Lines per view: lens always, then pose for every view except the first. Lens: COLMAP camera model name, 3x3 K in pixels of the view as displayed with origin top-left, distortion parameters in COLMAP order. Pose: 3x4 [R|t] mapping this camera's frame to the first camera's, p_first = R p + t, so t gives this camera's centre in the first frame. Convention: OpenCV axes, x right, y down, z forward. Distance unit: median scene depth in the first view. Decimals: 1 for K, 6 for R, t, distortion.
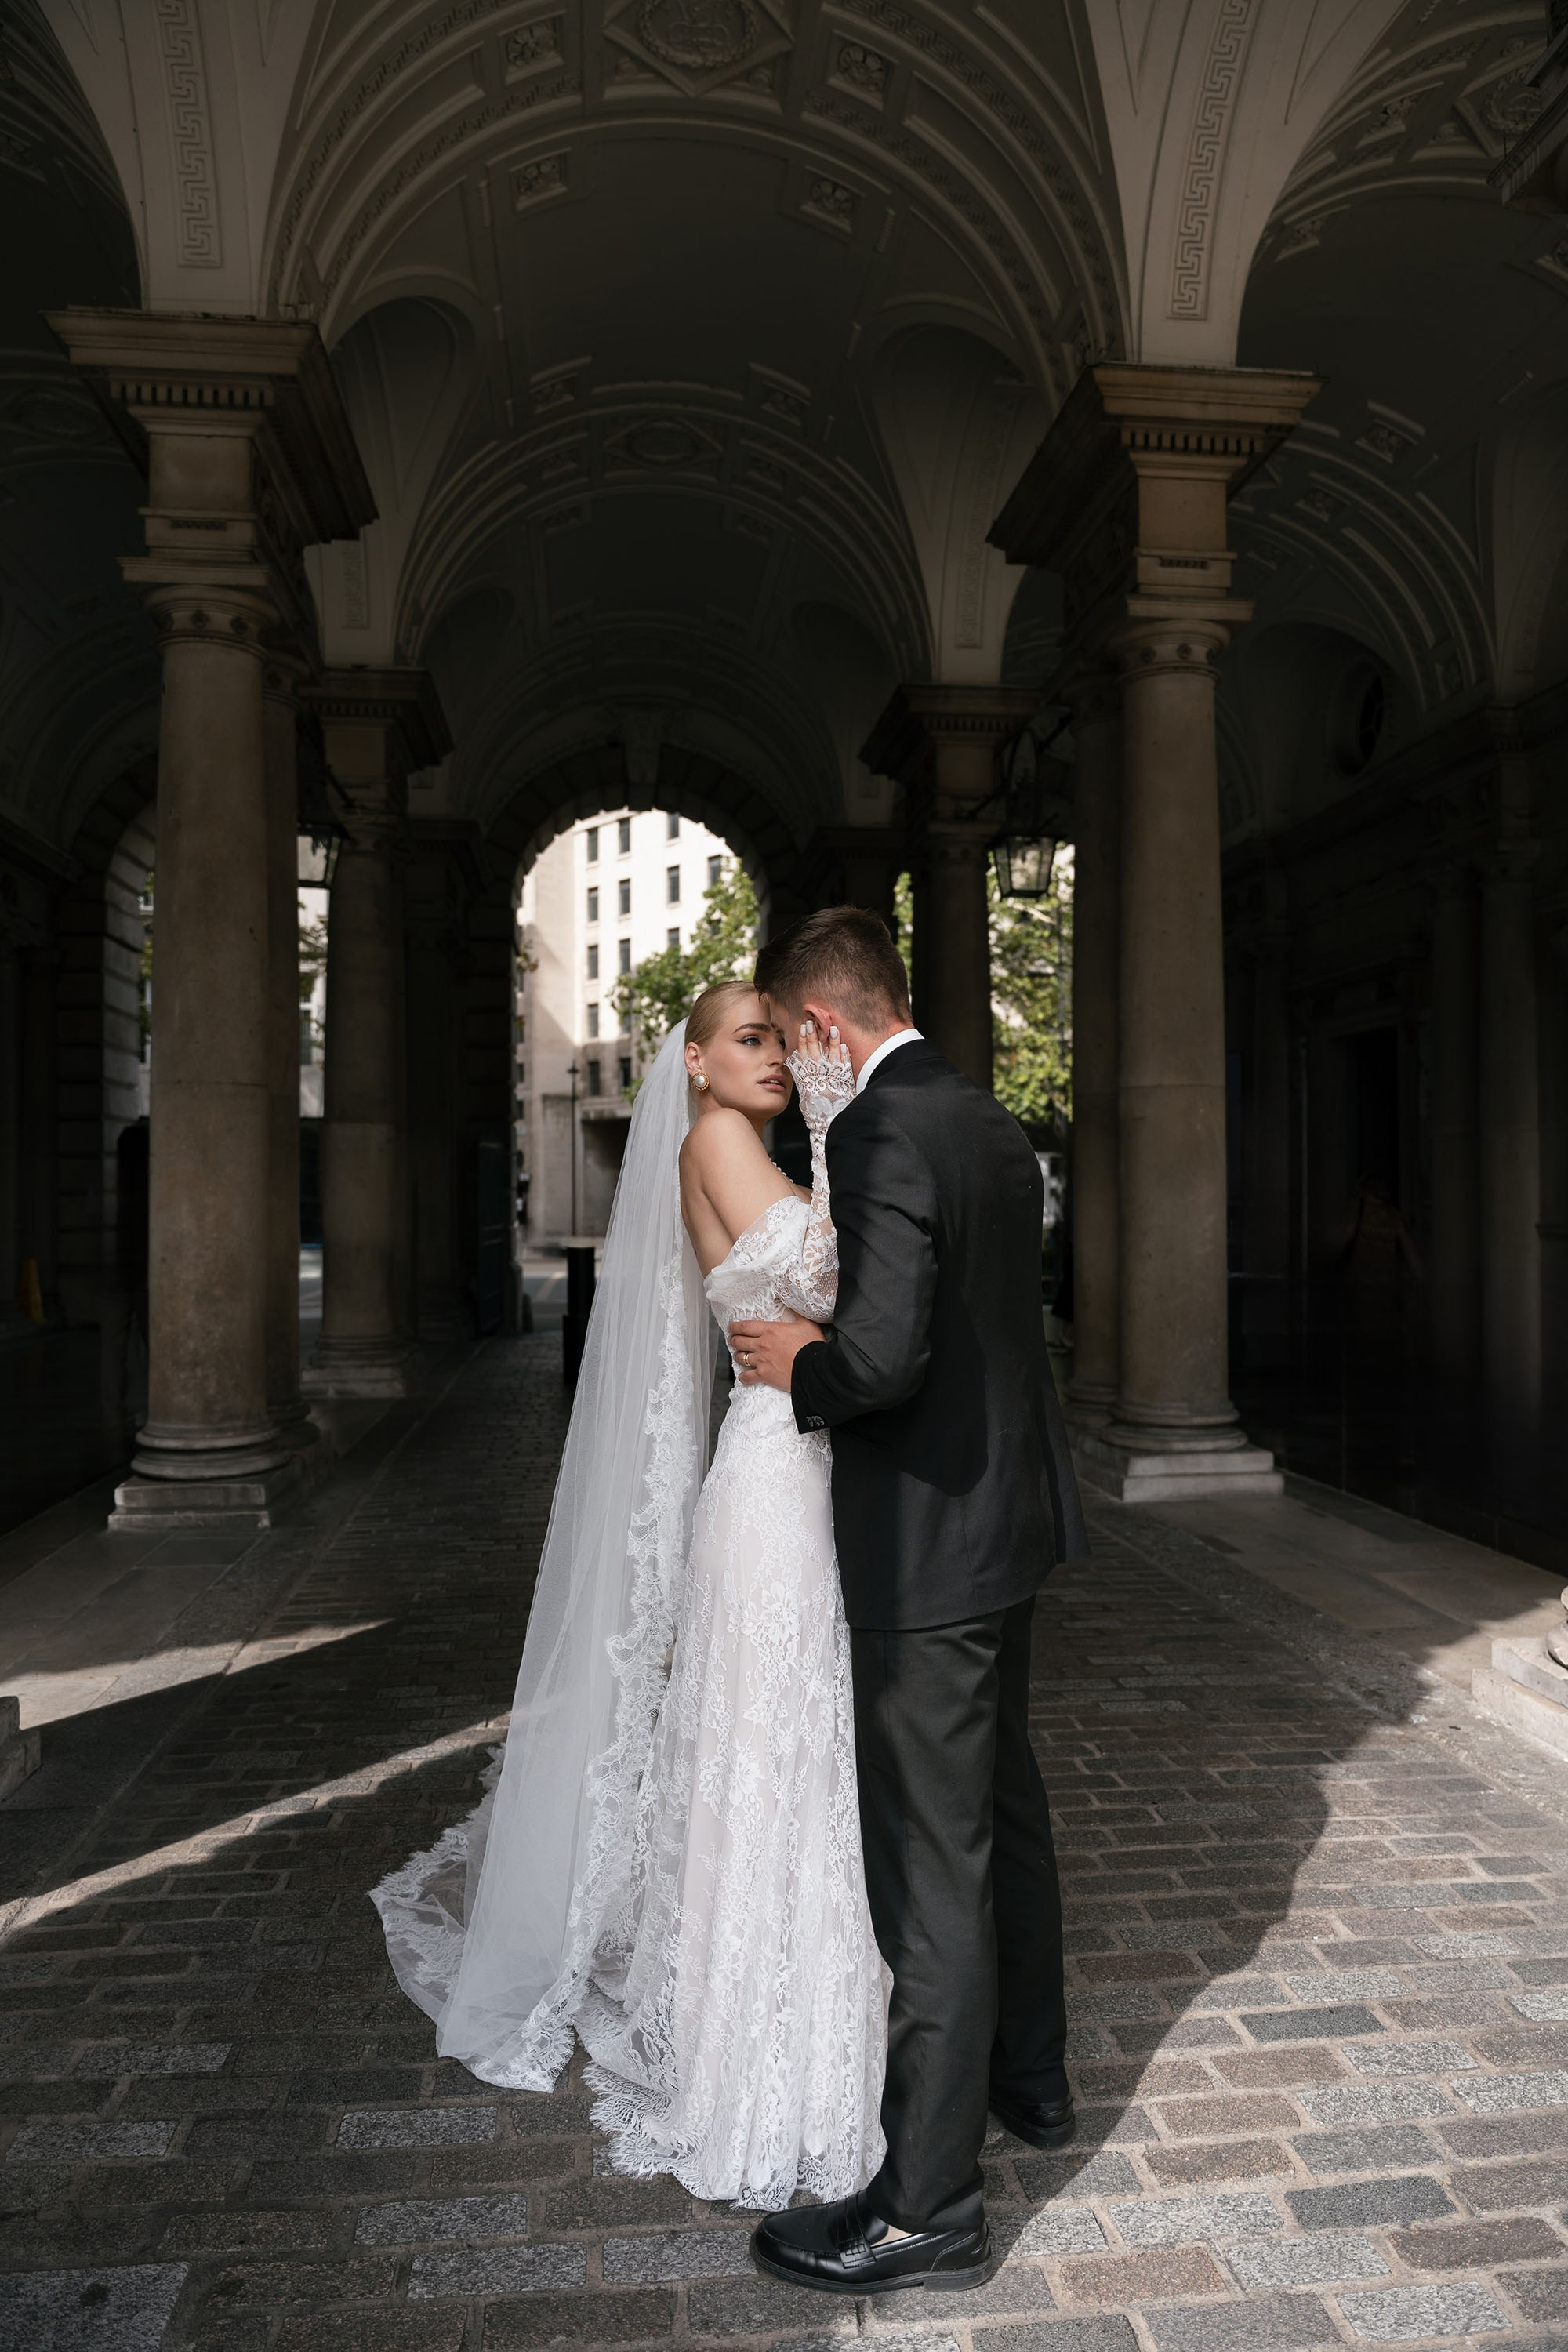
lens RADIAL K [[1579.3, 0, 784.0], [0, 1579.3, 1176.0], [0, 0, 1]] dist [-0.015531, -0.001721]
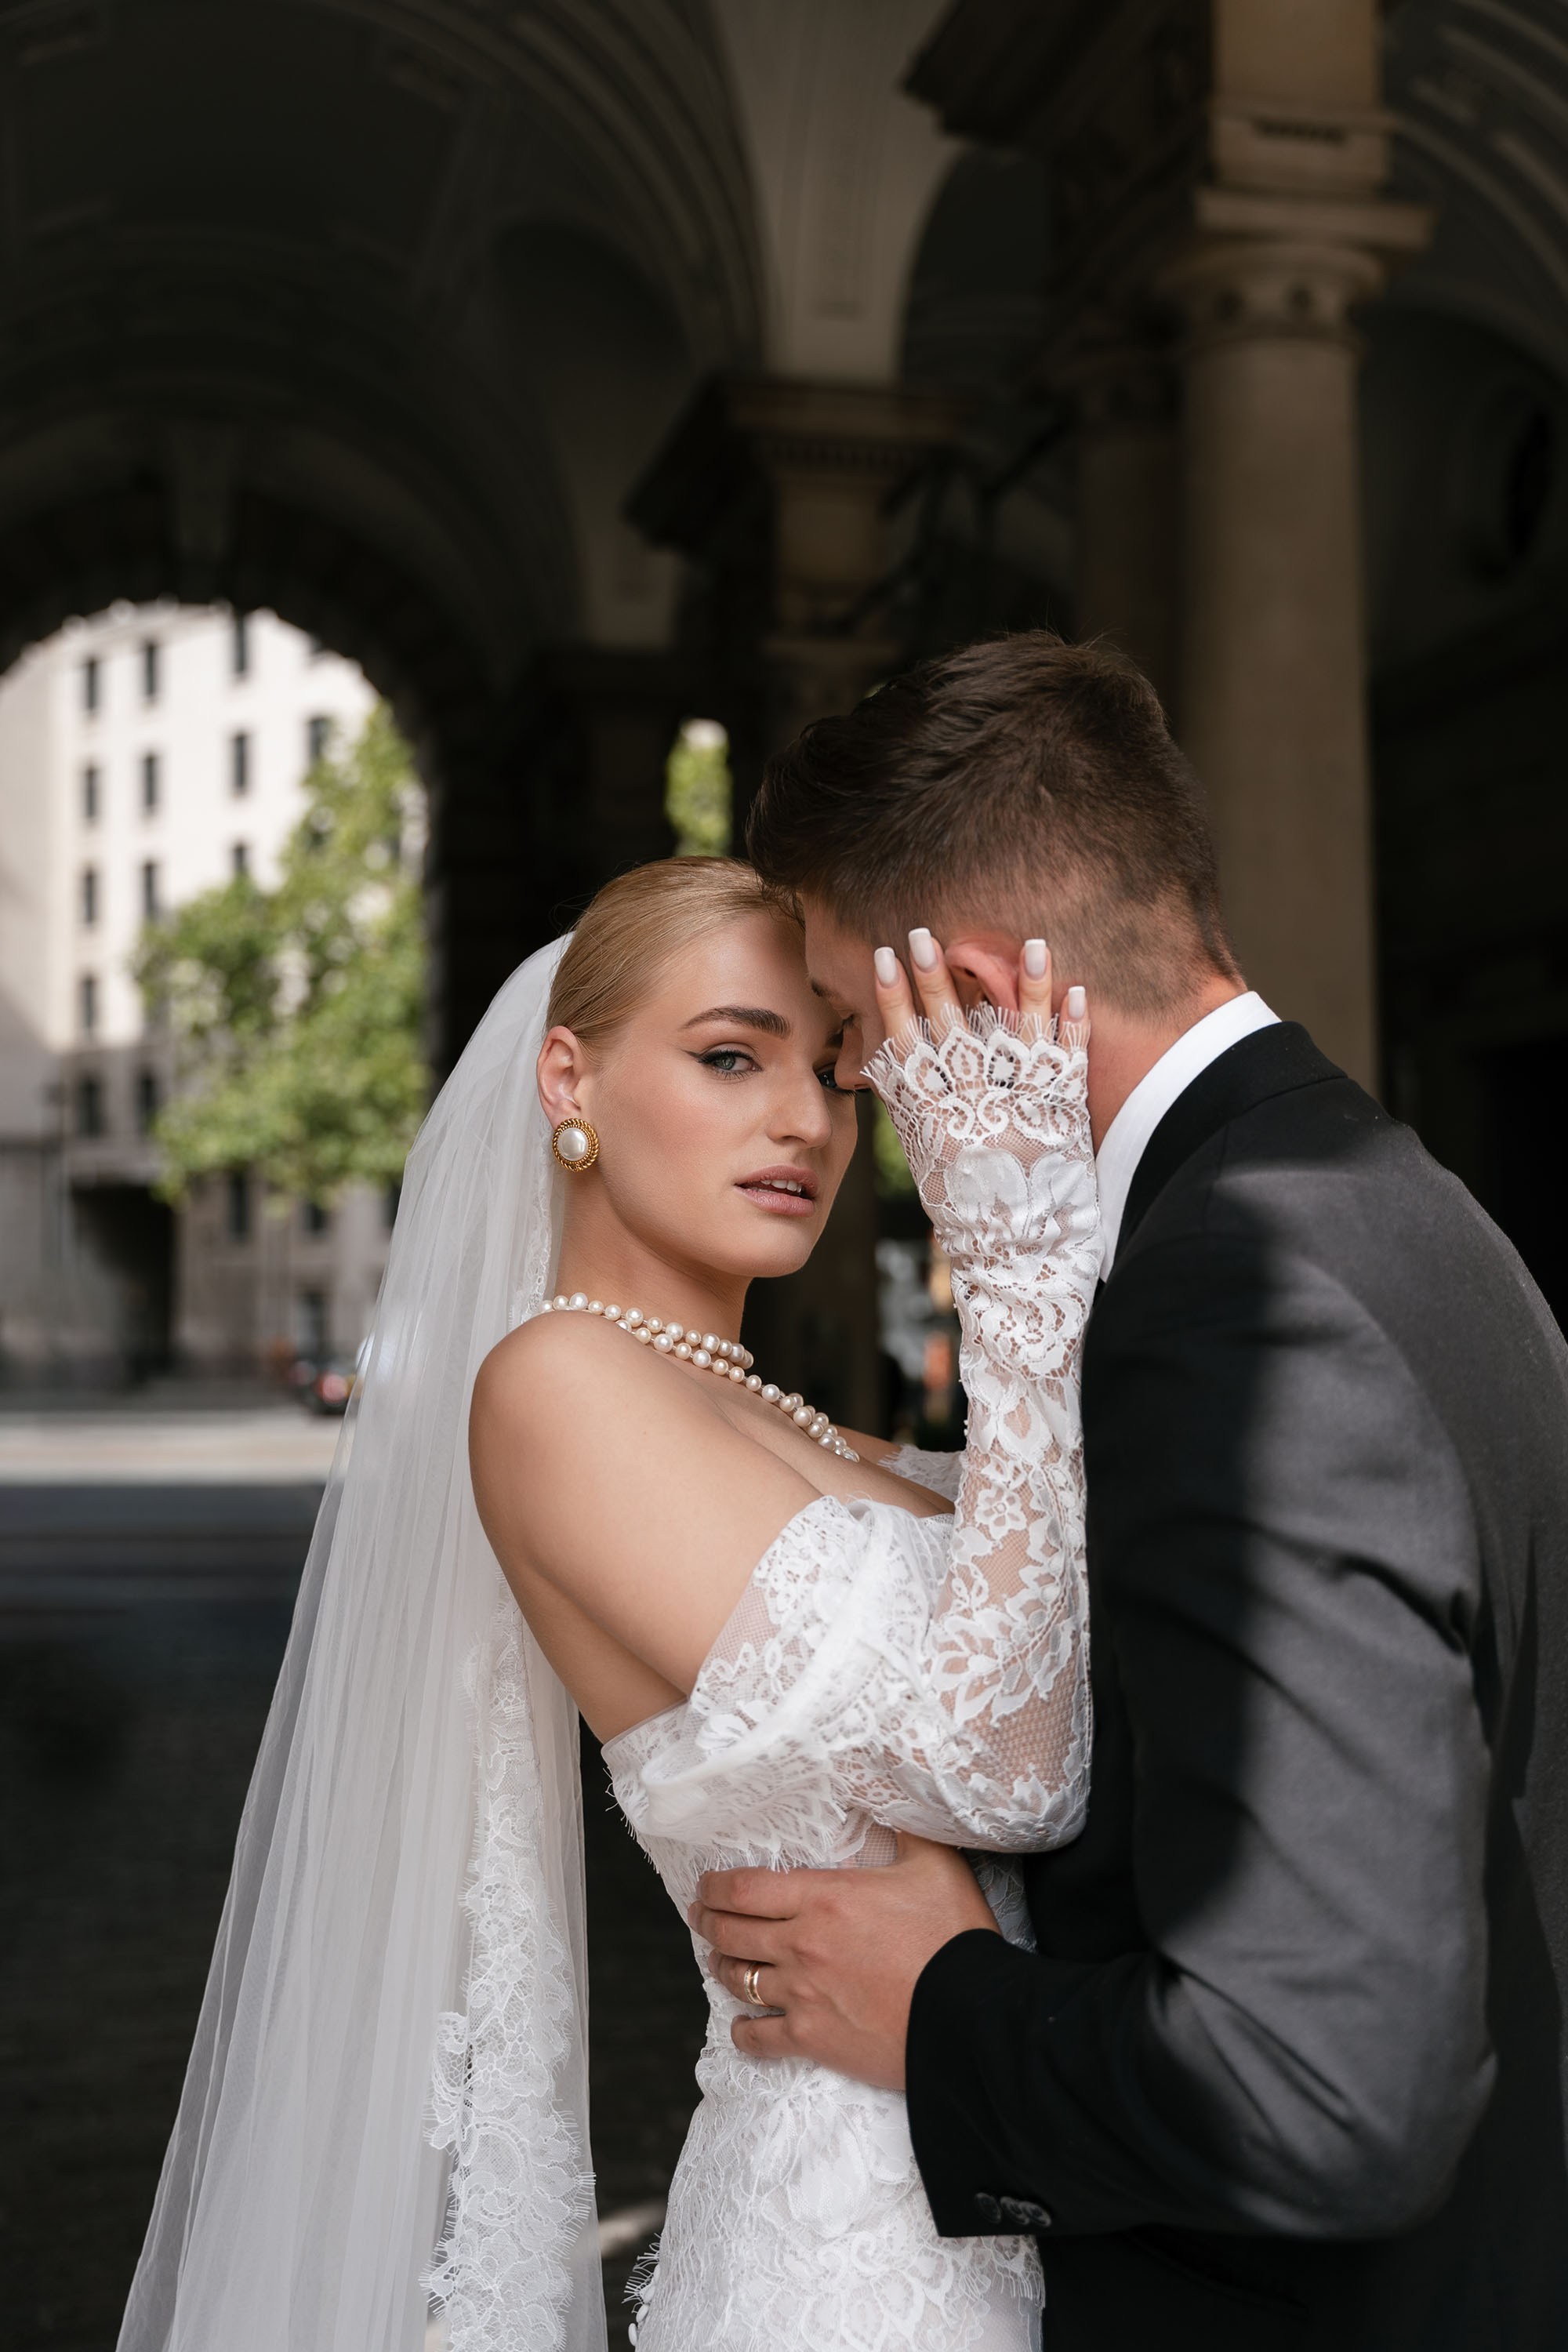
lens RADIAL K [[2626.5, 0, 784.0], [0, 2626.5, 1176.0], [0, 0, 1]] dist [0.005181, 0.006693]
pose [[0.989377, 0.001007, 0.145368, -0.029985], [0.004454, 0.999297, -0.037233, -0.009668], [-0.145304, 0.037485, 0.988677, 0.133160]]
